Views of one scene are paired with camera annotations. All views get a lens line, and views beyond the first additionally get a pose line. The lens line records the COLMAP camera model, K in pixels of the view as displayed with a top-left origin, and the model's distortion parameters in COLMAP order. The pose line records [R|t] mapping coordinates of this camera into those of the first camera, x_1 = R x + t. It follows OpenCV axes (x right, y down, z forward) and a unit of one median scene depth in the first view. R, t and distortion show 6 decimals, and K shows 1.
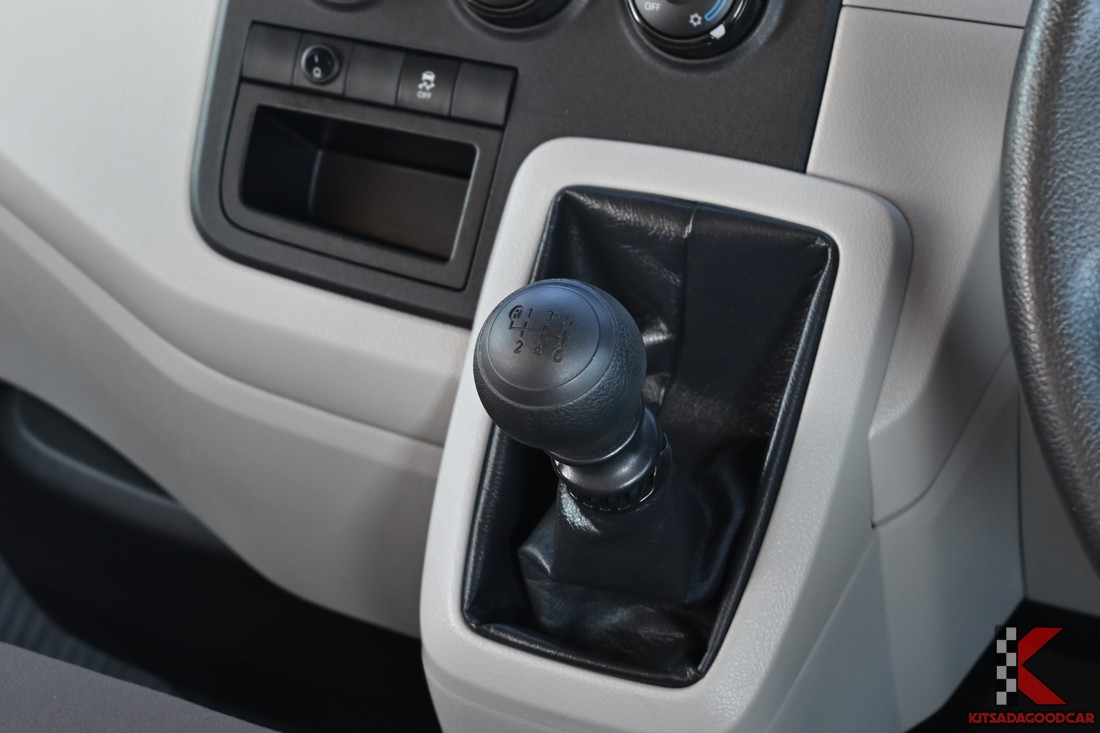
lens RADIAL K [[2325.2, 0, 551.0], [0, 2325.2, 367.2], [0, 0, 1]] dist [0.014082, 0.000000]
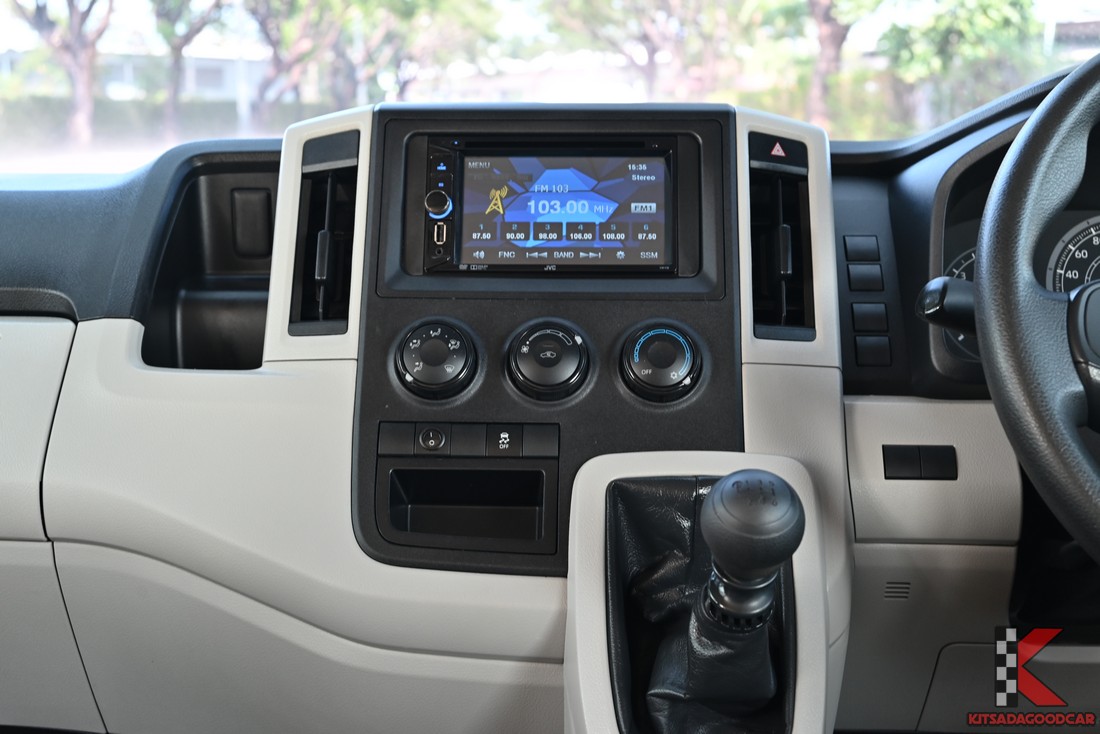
lens RADIAL K [[1329.2, 0, 555.0], [0, 1329.2, 368.6], [0, 0, 1]] dist [0.006955, 0.000000]
pose [[0.920552, -0.062505, 0.385586, -0.408797], [0.190364, 0.933747, -0.303113, 0.134703], [-0.341094, 0.352433, 0.871462, 0.145664]]
